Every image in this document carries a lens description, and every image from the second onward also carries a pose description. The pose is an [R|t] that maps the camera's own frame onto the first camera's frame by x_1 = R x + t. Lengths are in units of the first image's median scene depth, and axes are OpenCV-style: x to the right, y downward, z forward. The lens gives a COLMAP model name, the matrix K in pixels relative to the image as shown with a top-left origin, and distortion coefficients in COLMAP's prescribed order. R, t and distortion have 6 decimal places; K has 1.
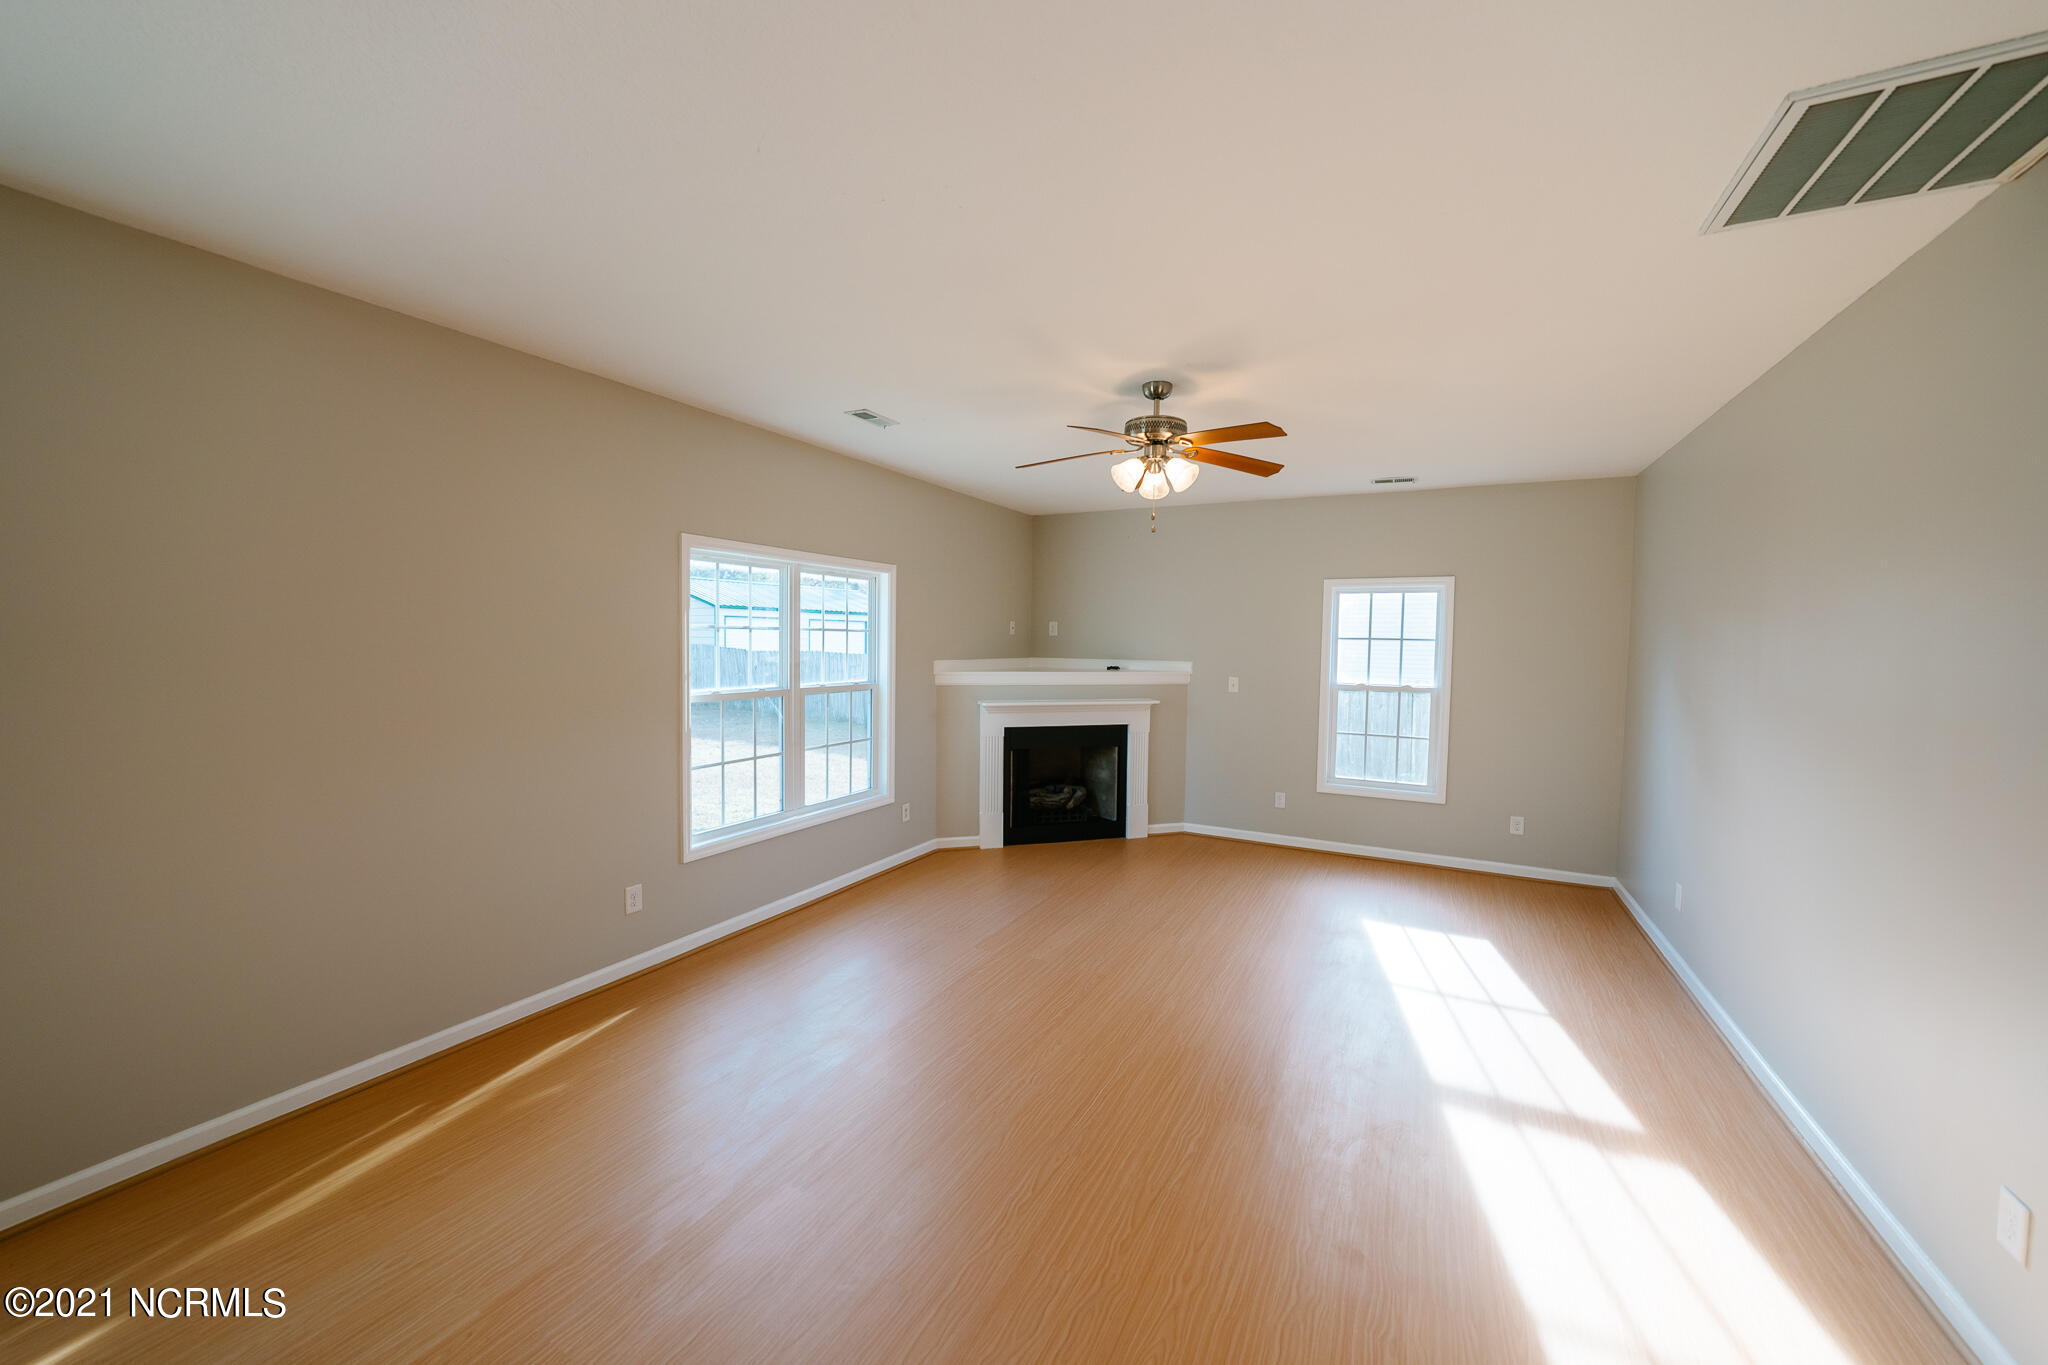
lens RADIAL K [[757.4, 0, 1024.0], [0, 757.4, 682.5], [0, 0, 1]] dist [-0.026467, 0.000192]
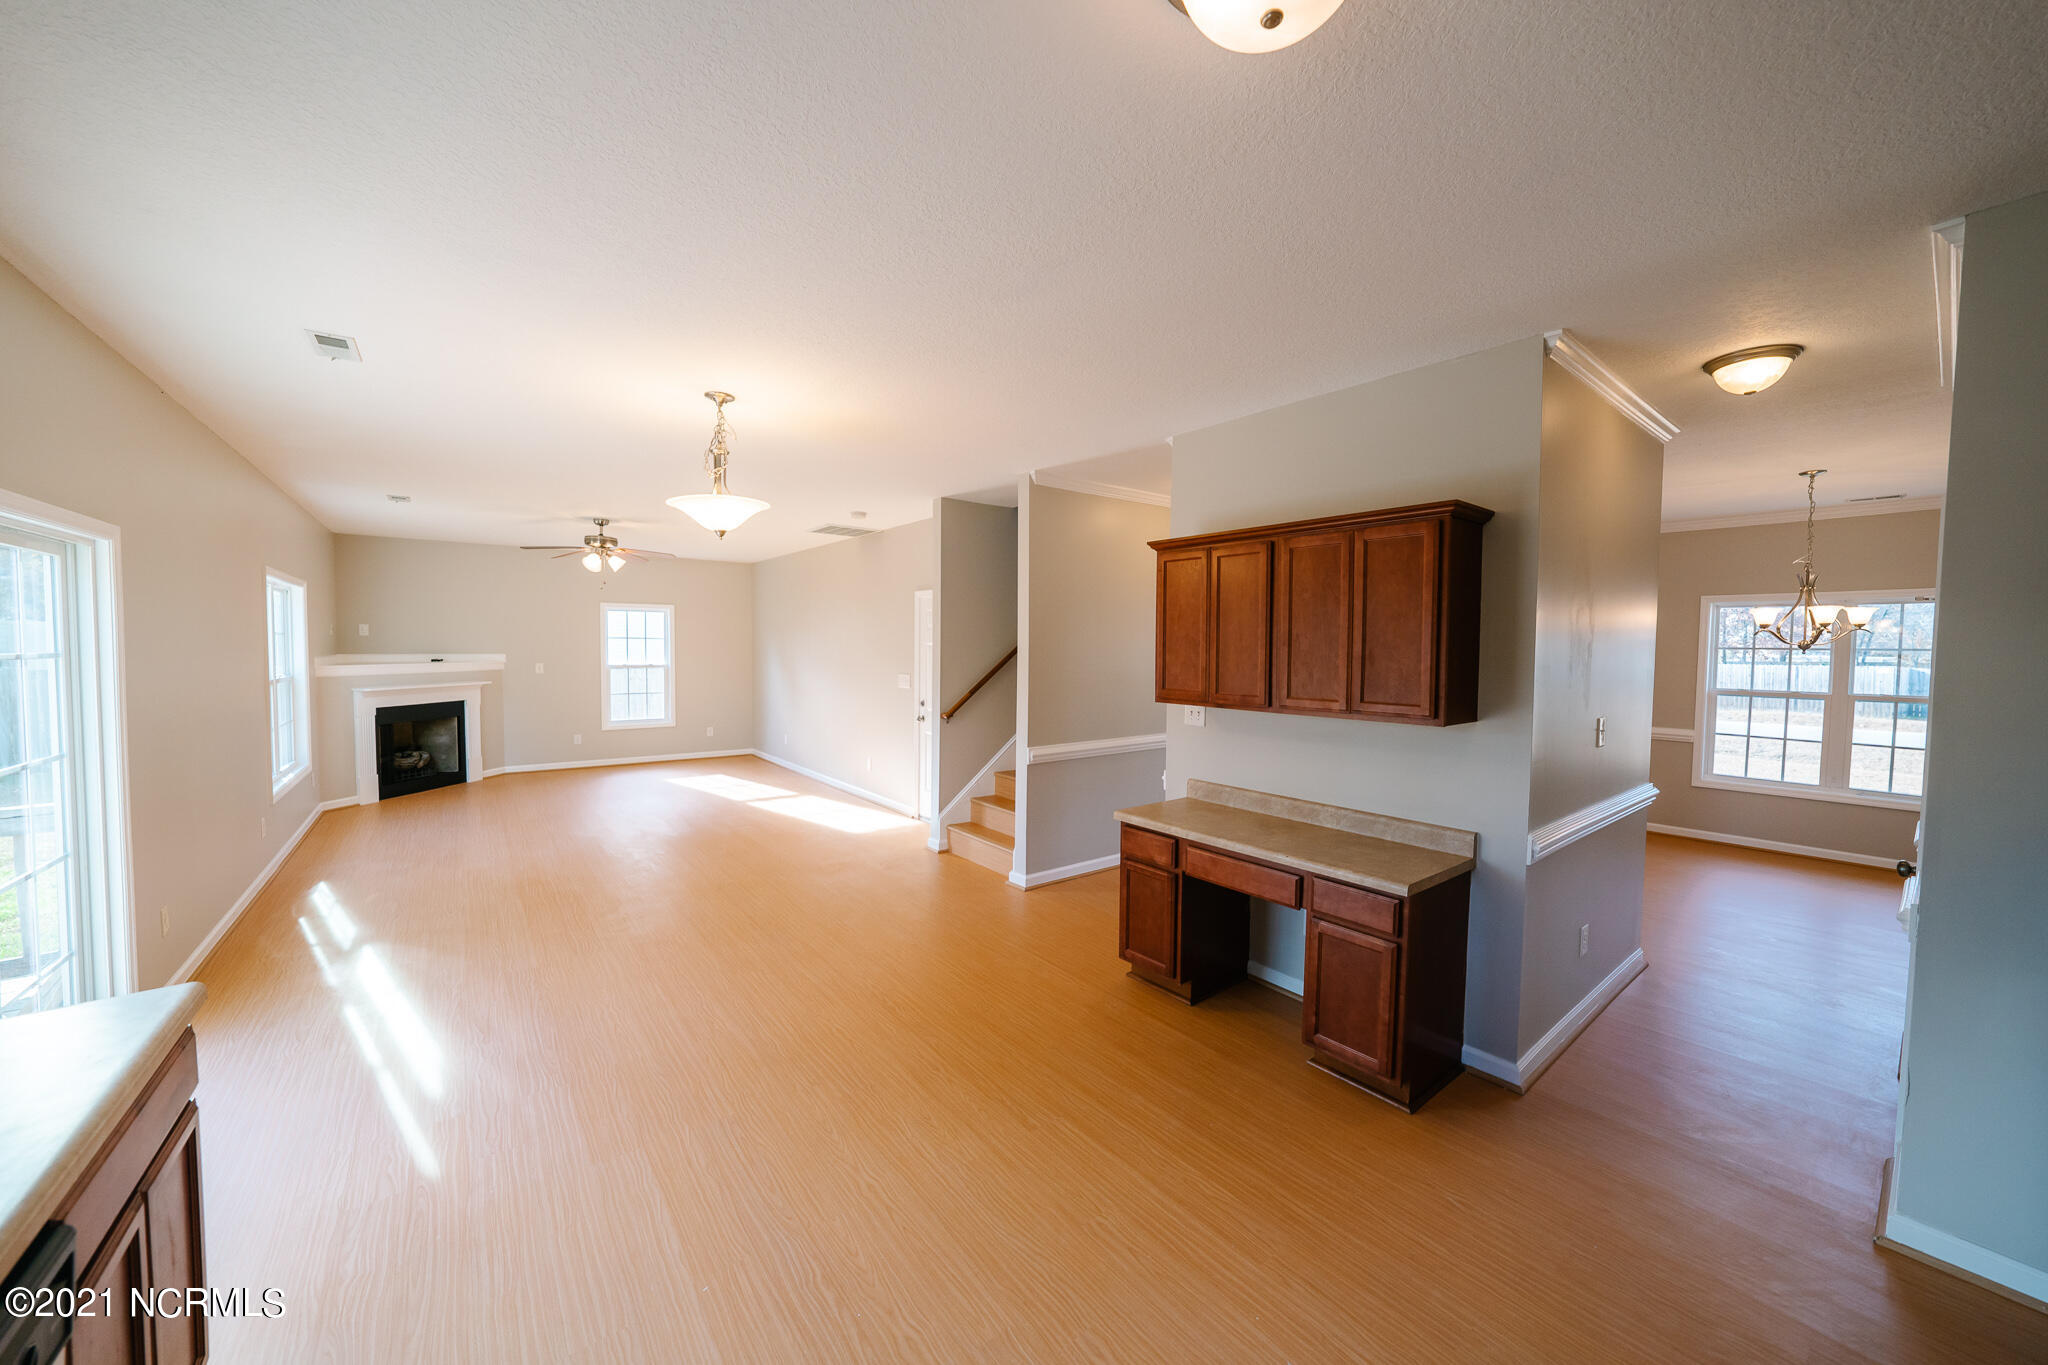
lens RADIAL K [[731.9, 0, 1024.0], [0, 731.9, 682.5], [0, 0, 1]] dist [-0.021033, 0.000146]
pose [[0.407482, -0.056948, 0.911436, -0.690971], [0.046832, 0.998044, 0.041422, 0.017017], [-0.912012, 0.025806, 0.409352, -0.508623]]
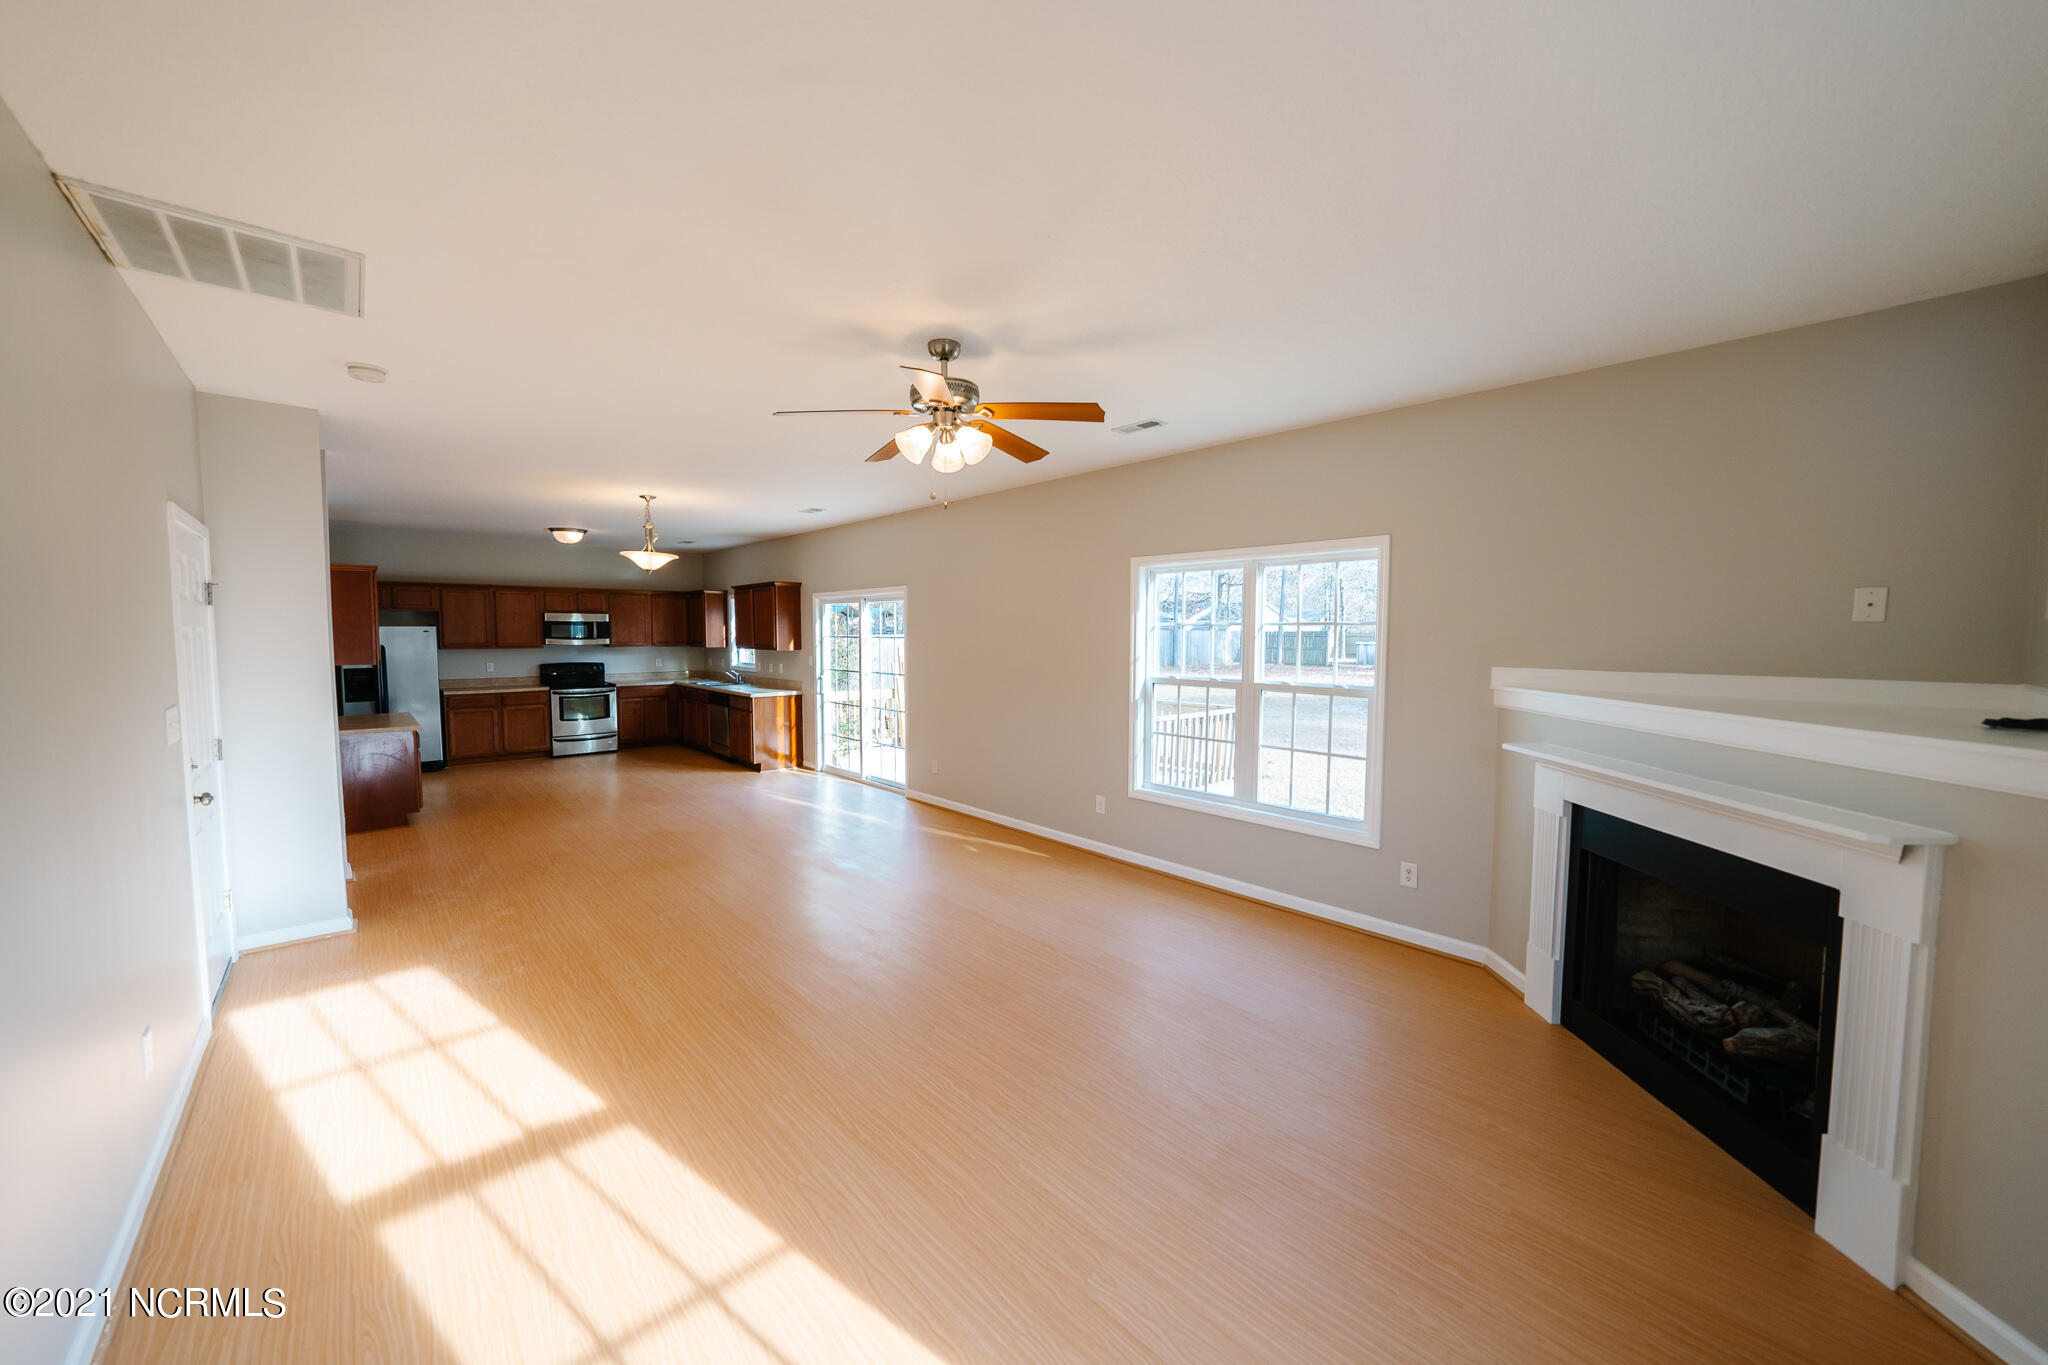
lens RADIAL K [[731.9, 0, 1024.0], [0, 731.9, 682.5], [0, 0, 1]] dist [-0.021033, 0.000146]
pose [[-0.325266, 0.048636, -0.944371, 0.564875], [-0.060586, 0.995553, 0.072140, -0.034861], [0.943680, 0.080680, -0.320873, 0.802277]]
